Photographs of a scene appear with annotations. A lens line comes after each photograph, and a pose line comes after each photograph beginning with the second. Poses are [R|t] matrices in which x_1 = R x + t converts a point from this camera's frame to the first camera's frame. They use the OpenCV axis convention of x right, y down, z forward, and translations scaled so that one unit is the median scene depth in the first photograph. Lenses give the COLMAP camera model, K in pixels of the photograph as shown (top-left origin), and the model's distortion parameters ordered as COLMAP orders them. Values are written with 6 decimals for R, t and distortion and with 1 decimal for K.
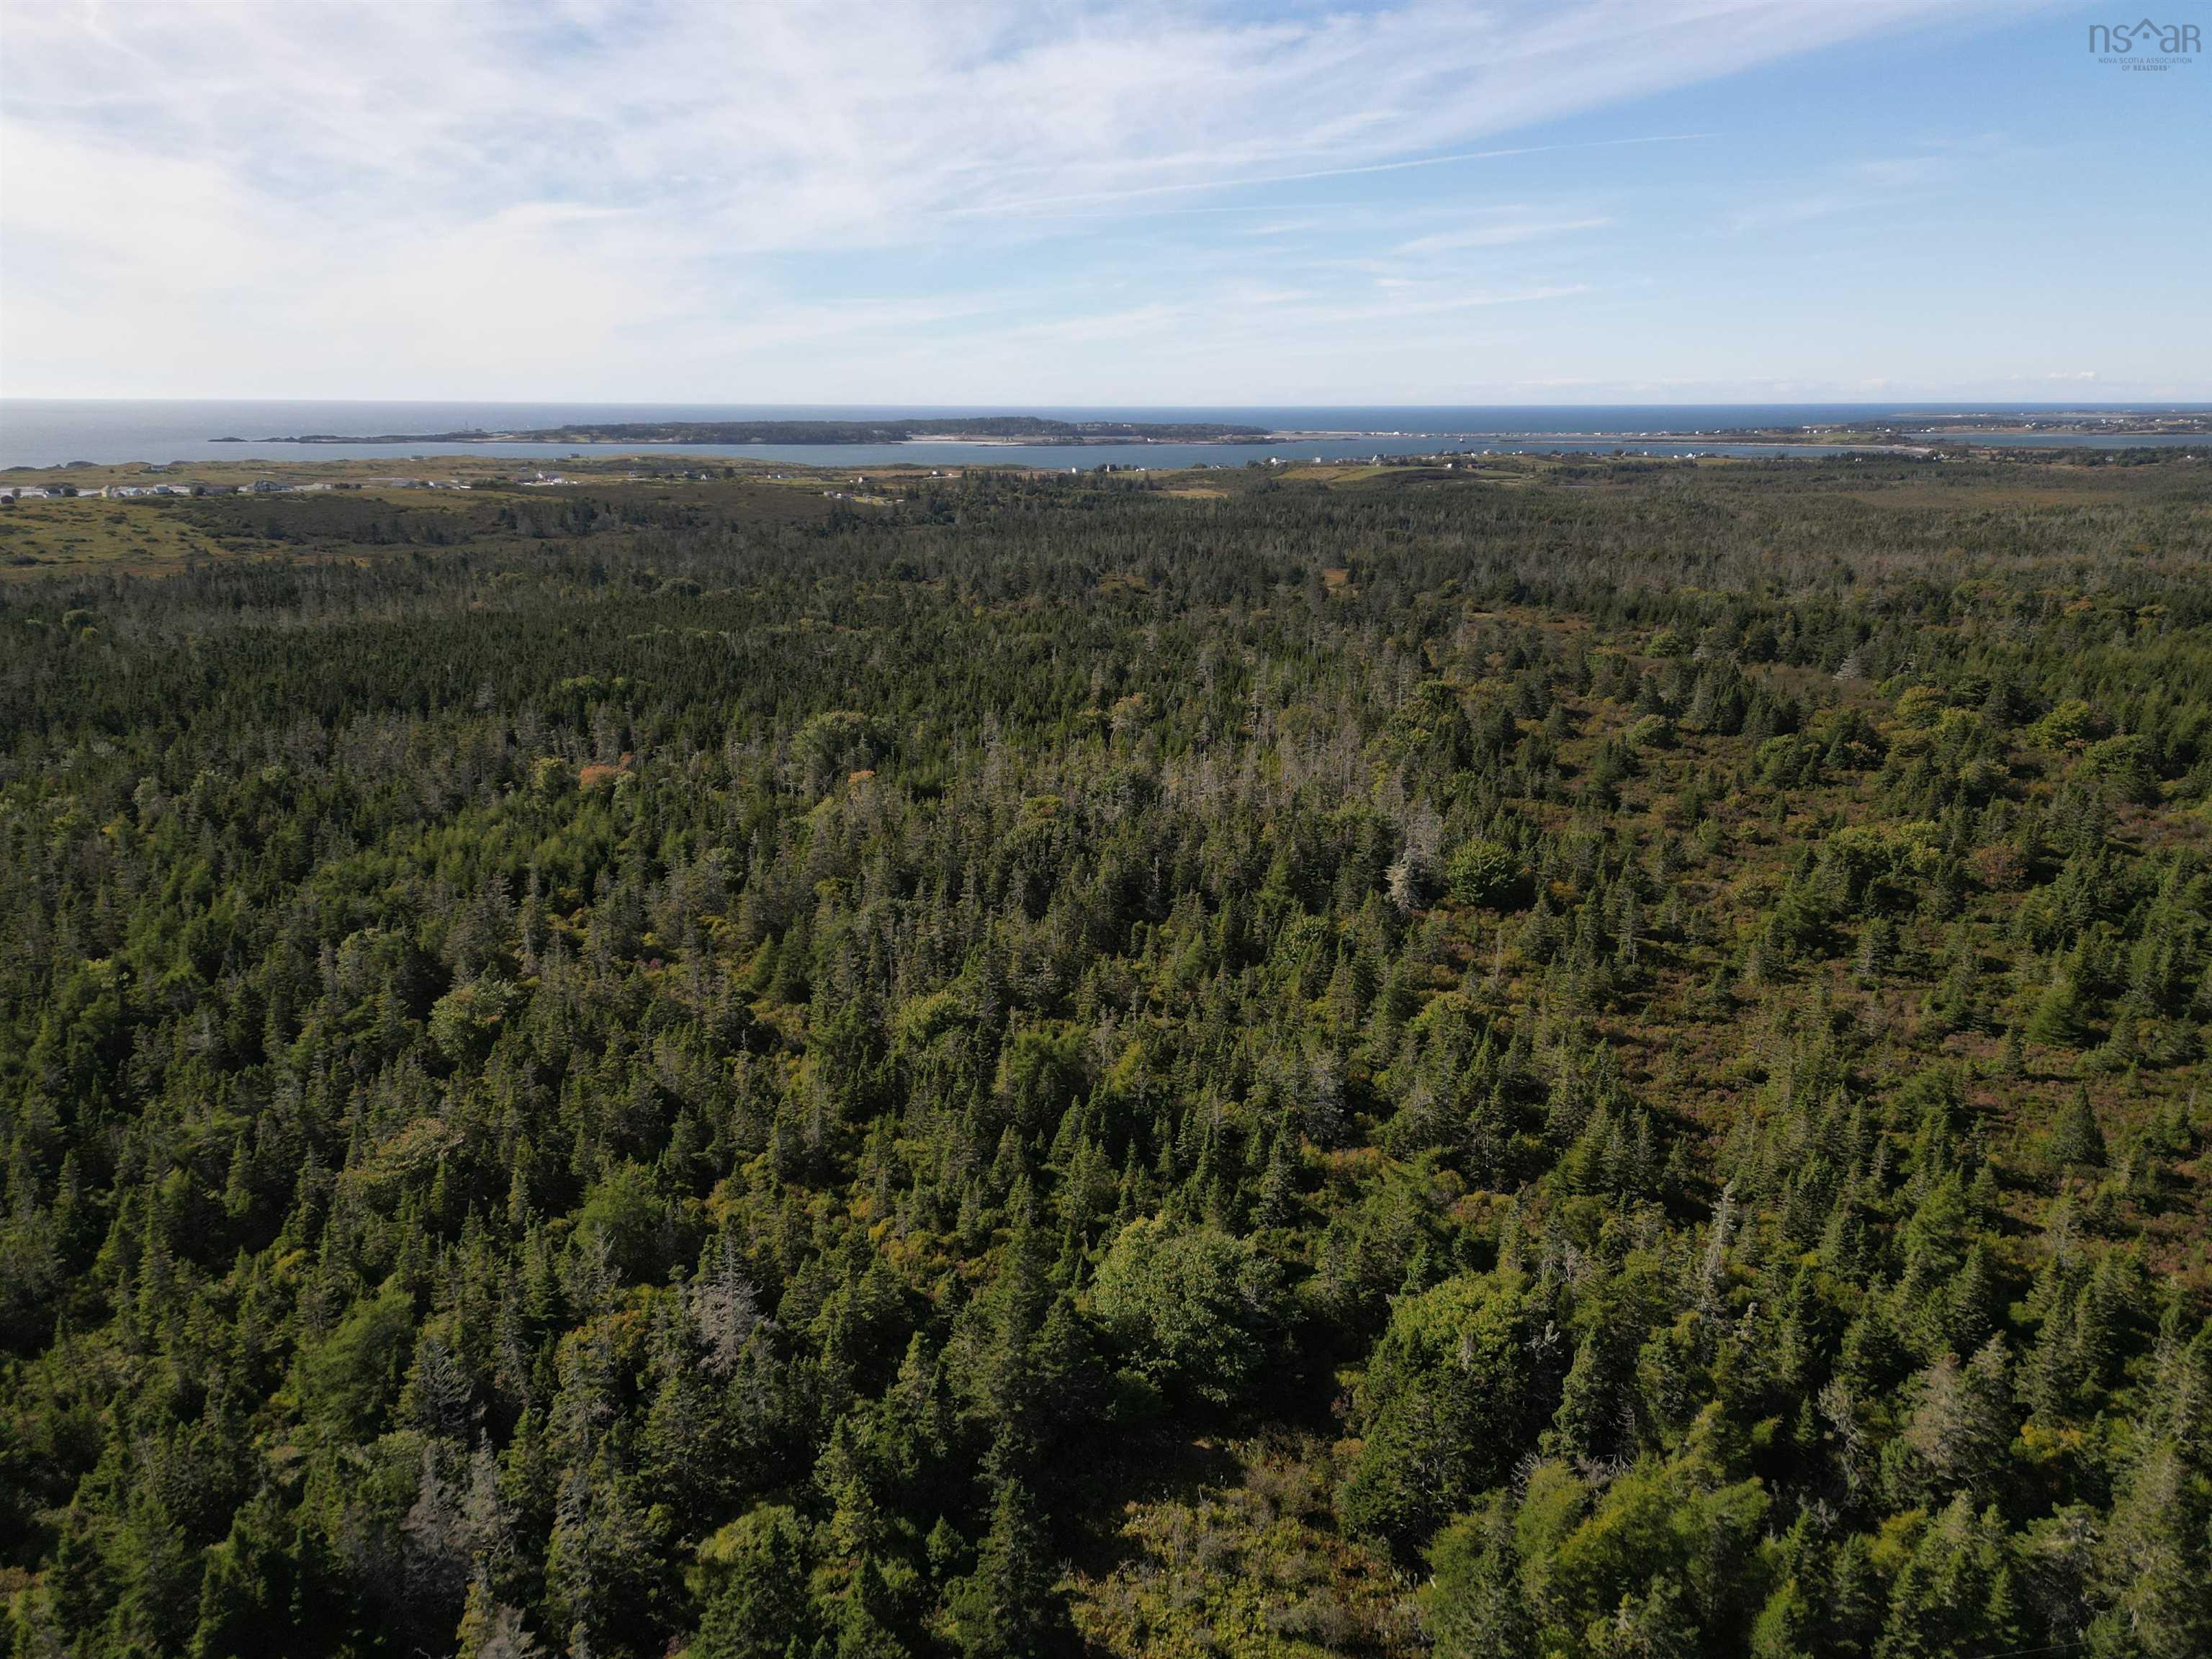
lens RADIAL K [[1533.9, 0, 1112.3], [0, 1533.9, 814.8], [0, 0, 1]] dist [0.079102, -0.072226]
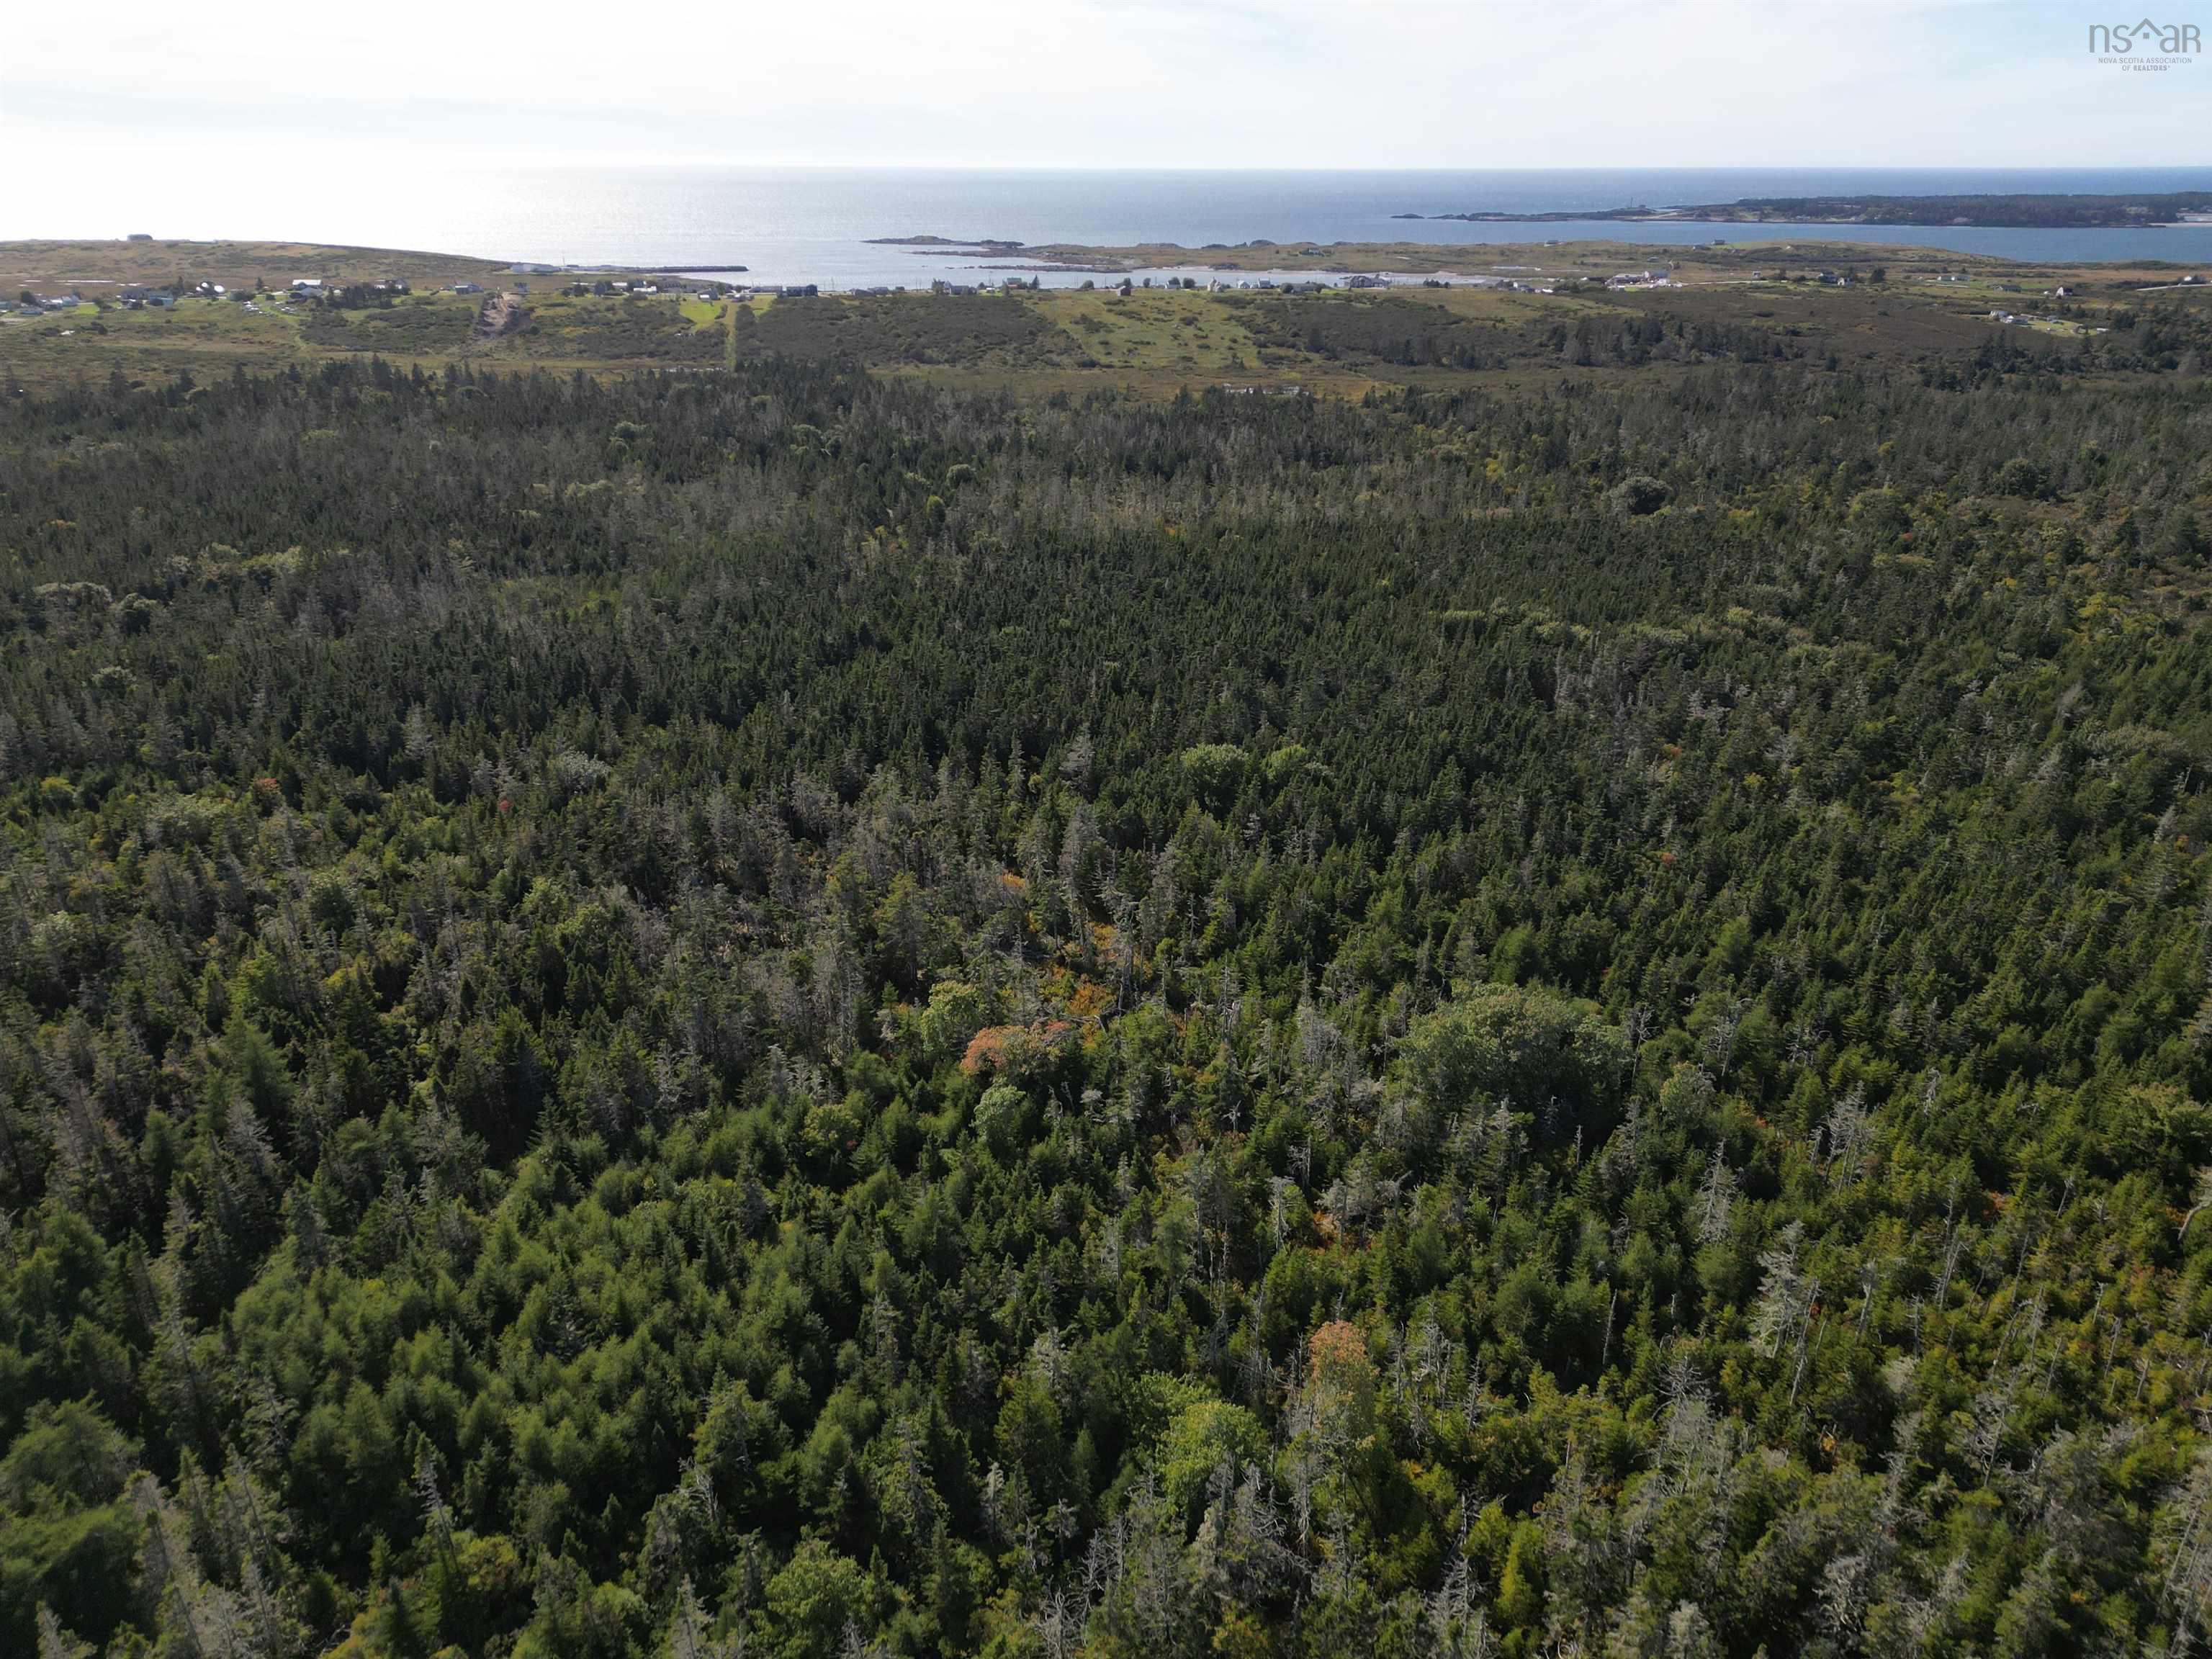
lens RADIAL K [[1533.9, 0, 1133.2], [0, 1533.9, 844.3], [0, 0, 1]] dist [0.079102, -0.072226]
pose [[0.772576, 0.257092, -0.580543, -0.001965], [-0.167521, 0.964491, 0.204188, -0.348342], [0.612424, -0.060498, 0.788211, 0.995889]]
